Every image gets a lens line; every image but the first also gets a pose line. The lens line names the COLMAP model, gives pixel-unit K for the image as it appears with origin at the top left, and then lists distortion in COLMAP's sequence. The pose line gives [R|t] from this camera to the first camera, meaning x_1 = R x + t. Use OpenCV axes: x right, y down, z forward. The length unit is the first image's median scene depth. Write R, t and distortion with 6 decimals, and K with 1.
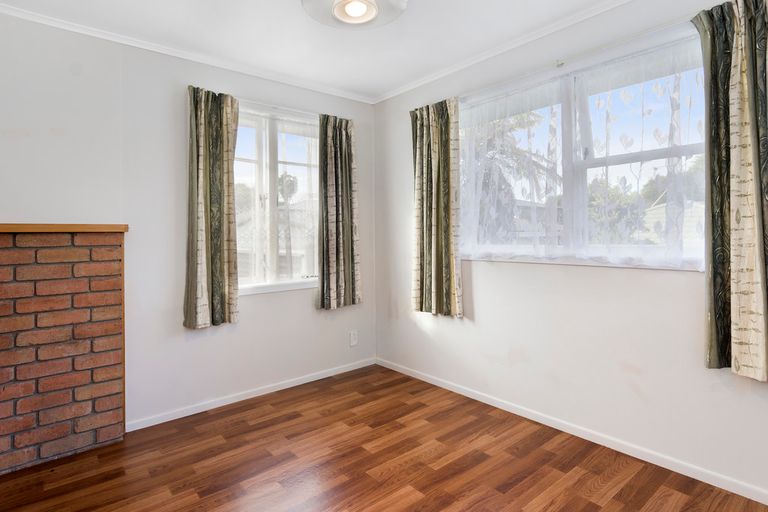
lens RADIAL K [[410.6, 0, 384.9], [0, 410.6, 238.7], [0, 0, 1]] dist [-0.000531, 0.001005]
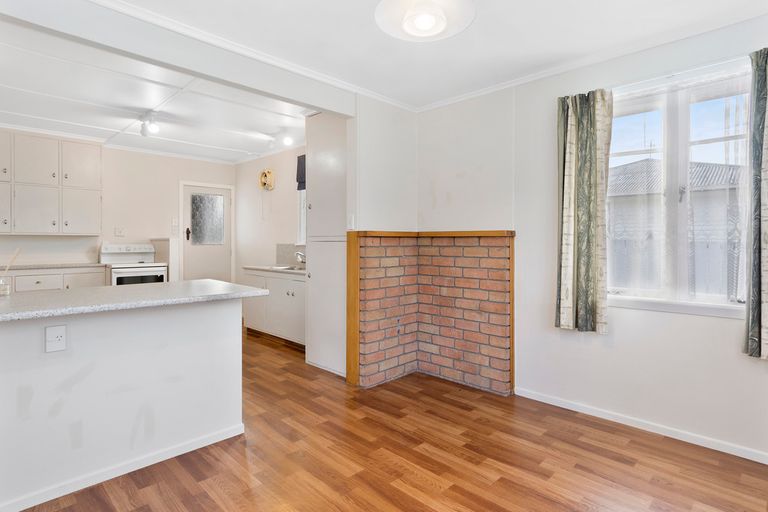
lens RADIAL K [[410.6, 0, 384.9], [0, 410.6, 238.7], [0, 0, 1]] dist [-0.000531, 0.001005]
pose [[0.083410, 0.007815, -0.996485, 0.669982], [-0.002273, 0.999968, 0.007652, -0.018710], [0.996513, 0.001627, 0.083425, 0.551887]]
